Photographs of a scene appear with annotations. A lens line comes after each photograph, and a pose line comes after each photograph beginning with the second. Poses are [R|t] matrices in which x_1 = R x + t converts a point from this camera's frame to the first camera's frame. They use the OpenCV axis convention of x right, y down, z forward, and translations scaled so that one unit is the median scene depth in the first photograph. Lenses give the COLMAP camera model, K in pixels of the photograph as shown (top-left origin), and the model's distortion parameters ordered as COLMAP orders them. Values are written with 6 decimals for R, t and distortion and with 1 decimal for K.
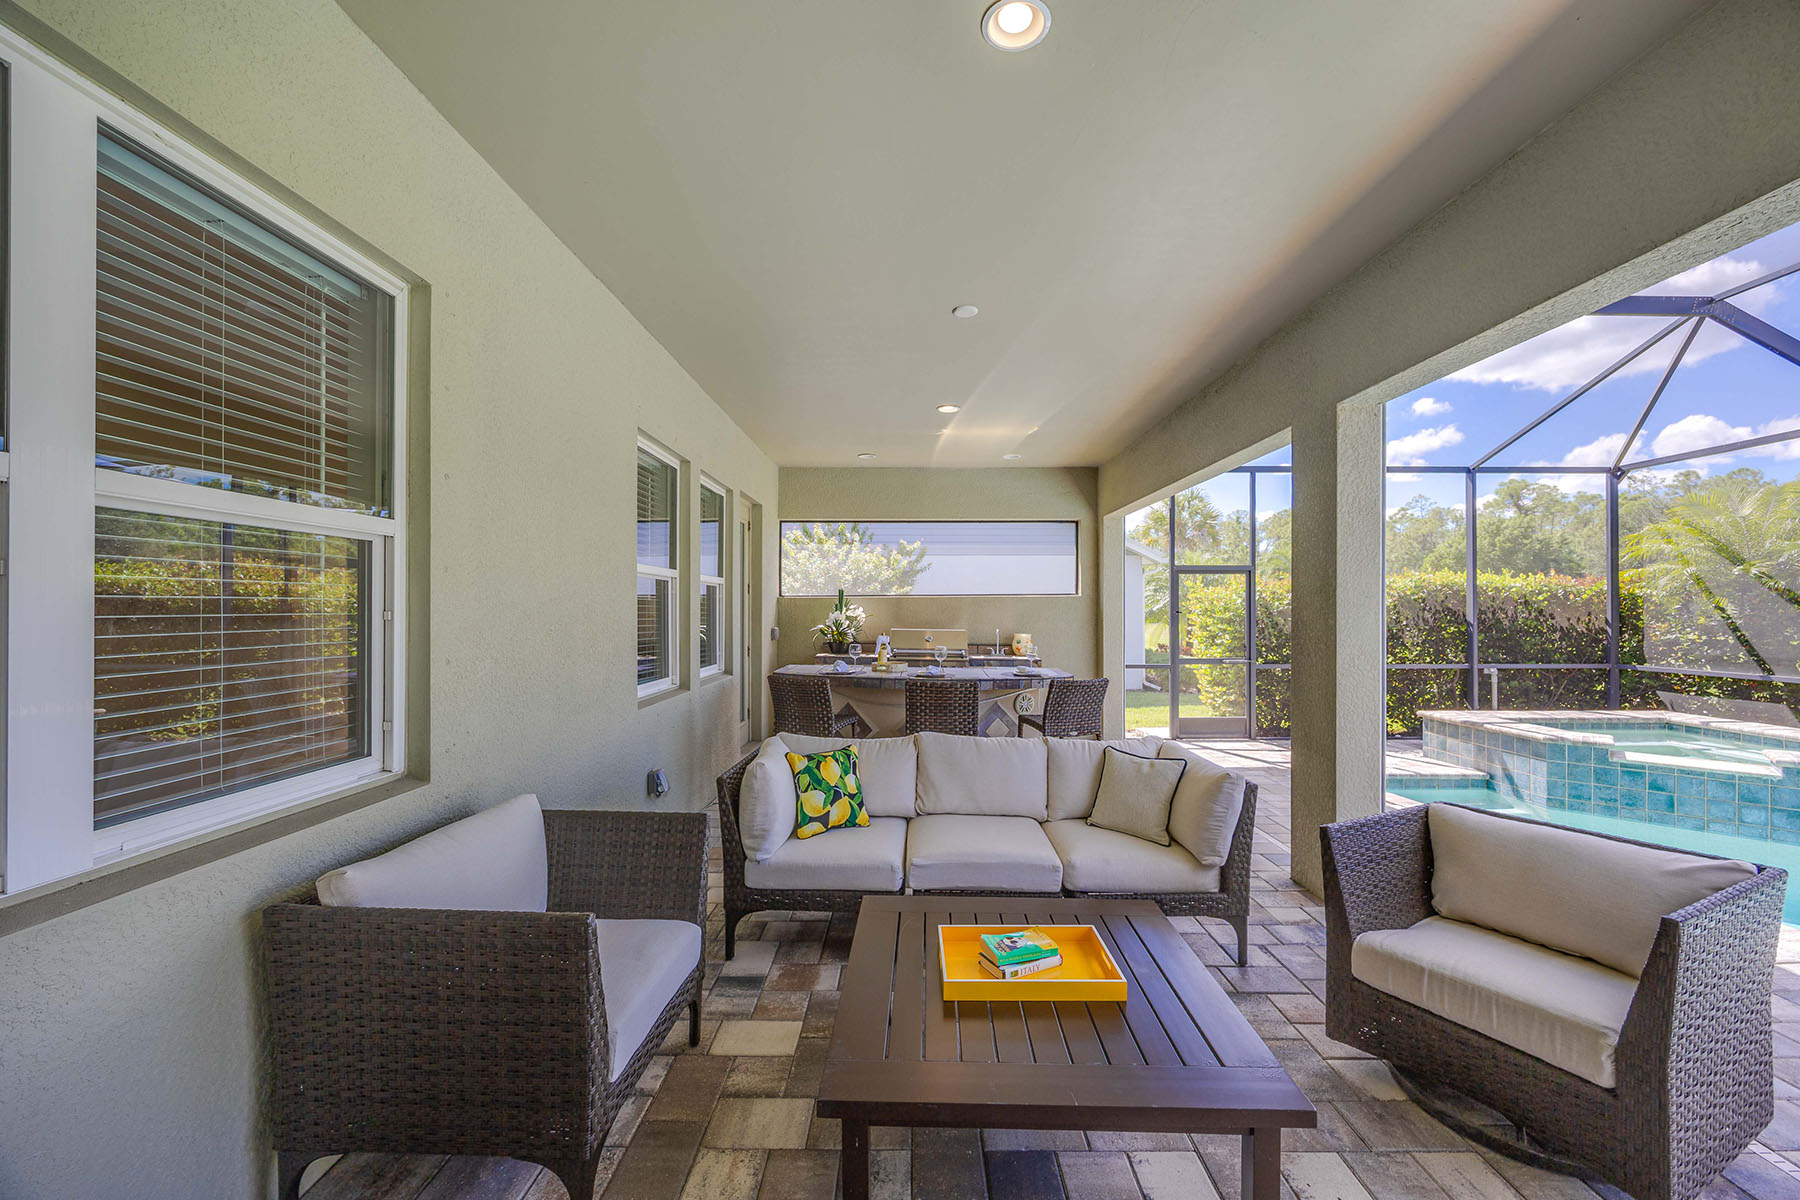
lens RADIAL K [[691.2, 0, 922.5], [0, 691.2, 619.2], [0, 0, 1]] dist [-0.000608, -0.000022]
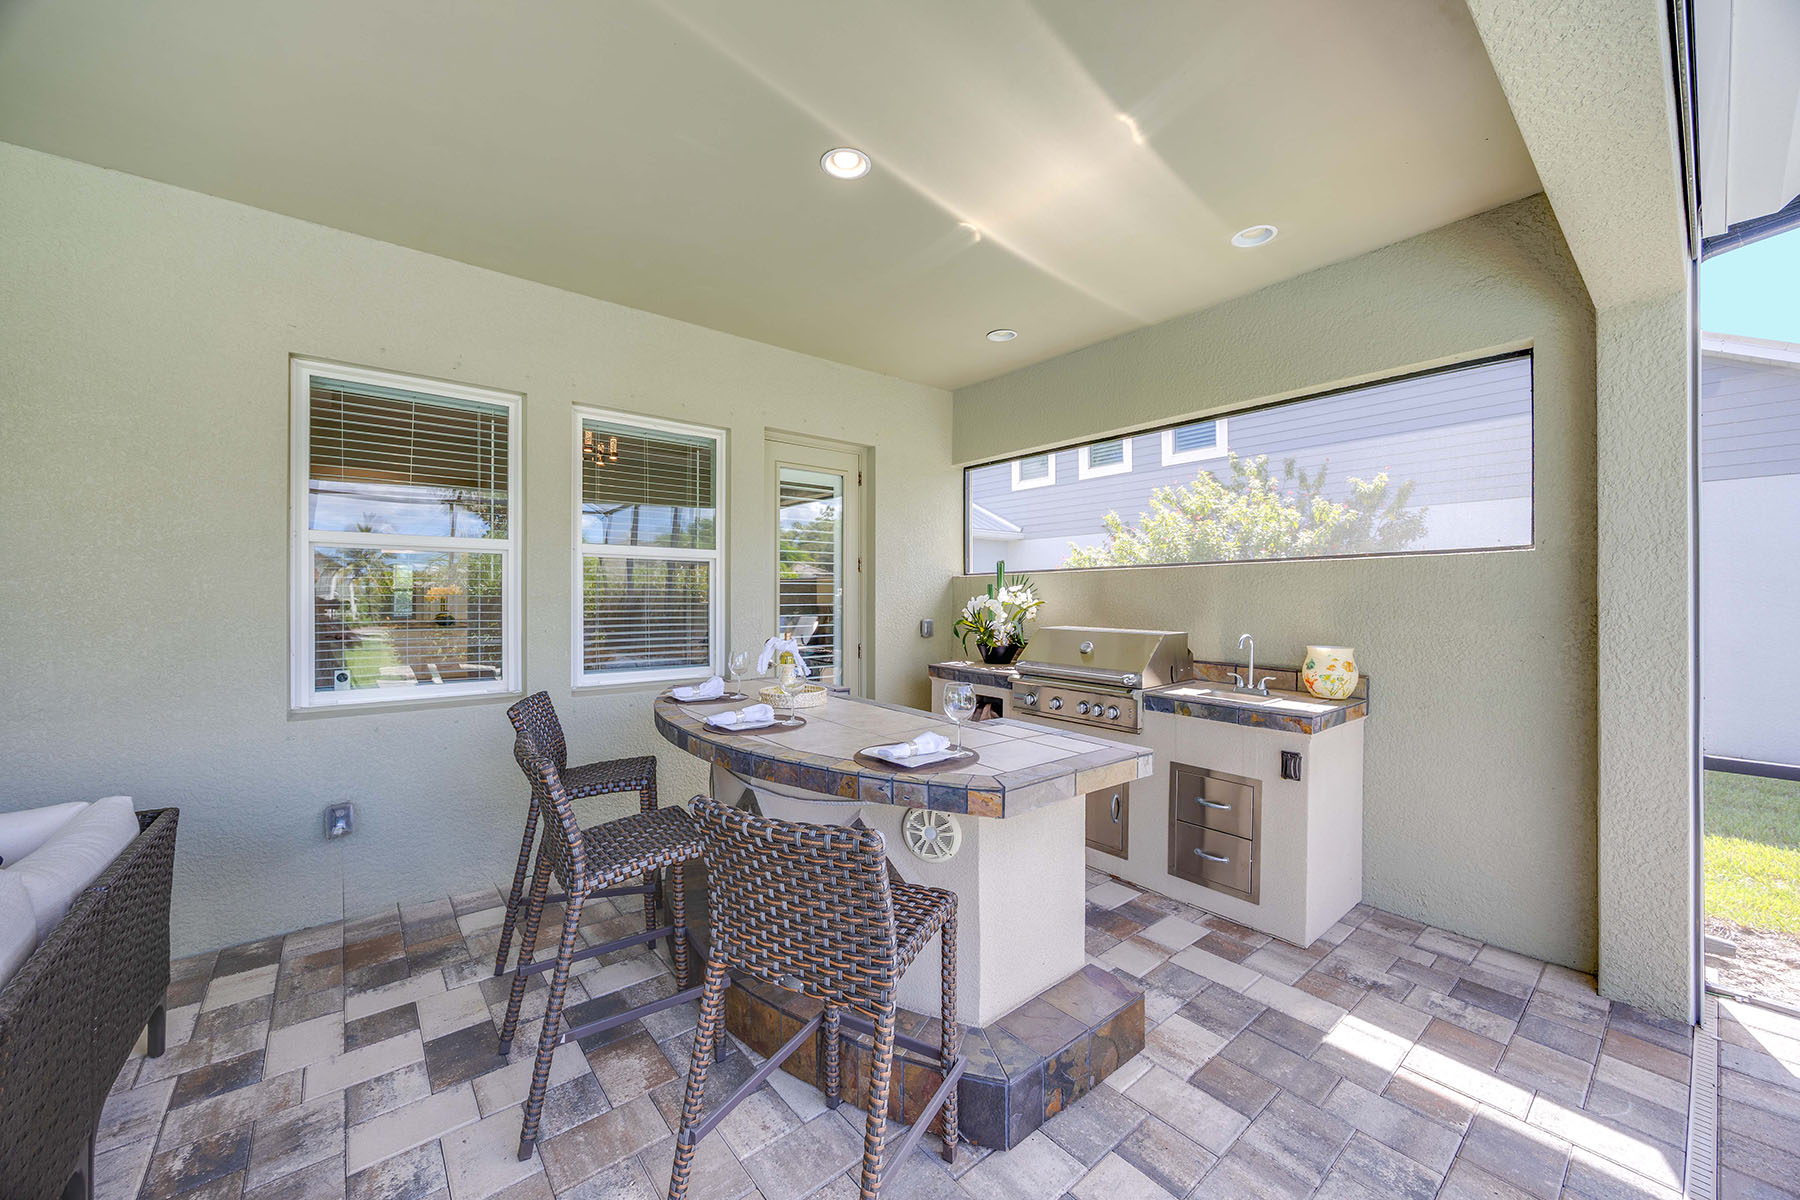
lens RADIAL K [[688.9, 0, 905.7], [0, 688.9, 600.2], [0, 0, 1]] dist [-0.002585, -0.000009]
pose [[0.640322, -0.000939, -0.768106, 0.466148], [-0.009397, 0.999915, -0.009056, -0.001983], [0.768049, 0.013016, 0.640258, 0.819760]]
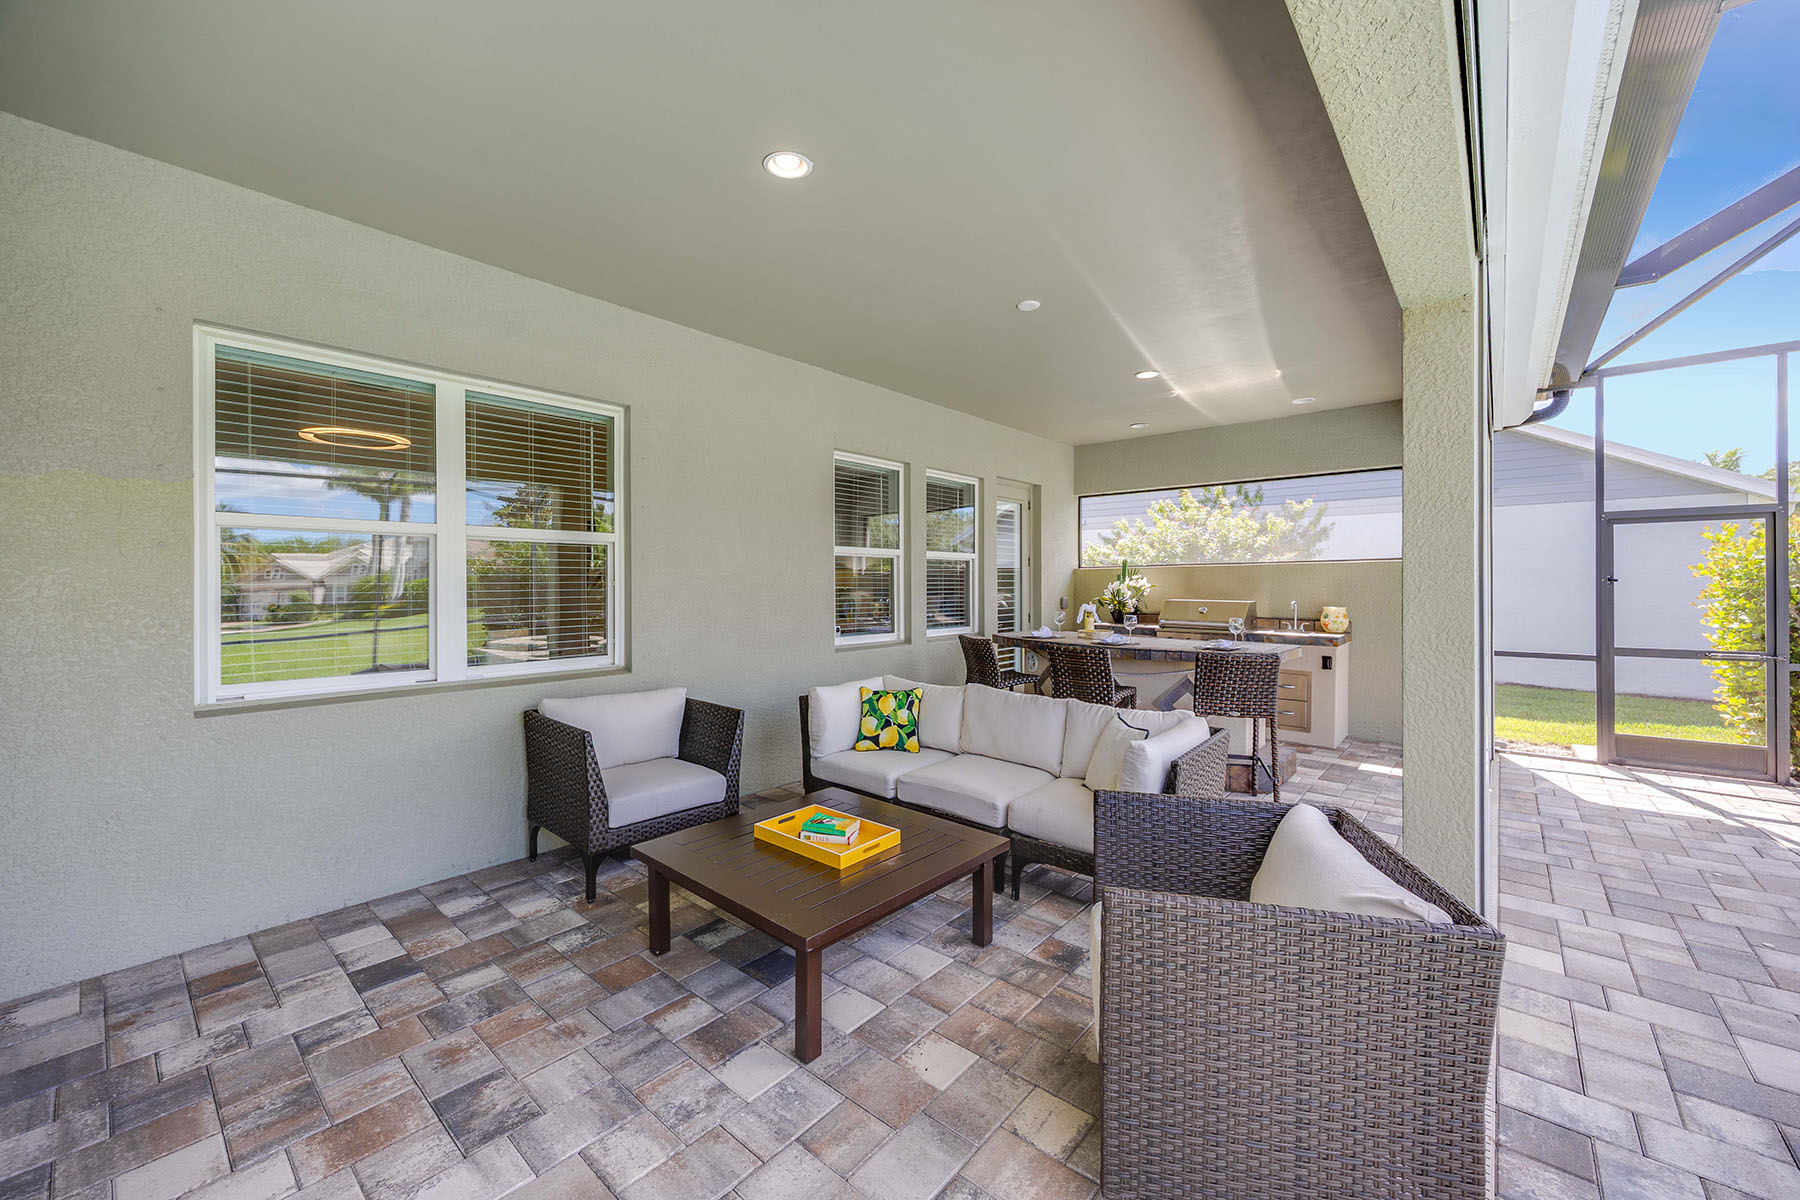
lens RADIAL K [[704.5, 0, 910.1], [0, 704.5, 593.3], [0, 0, 1]] dist [-0.002519, -0.000355]
pose [[0.761000, 0.004362, -0.648738, 0.473843], [-0.004327, 0.999989, 0.001648, 0.007857], [0.648738, 0.001554, 0.761010, 0.022967]]
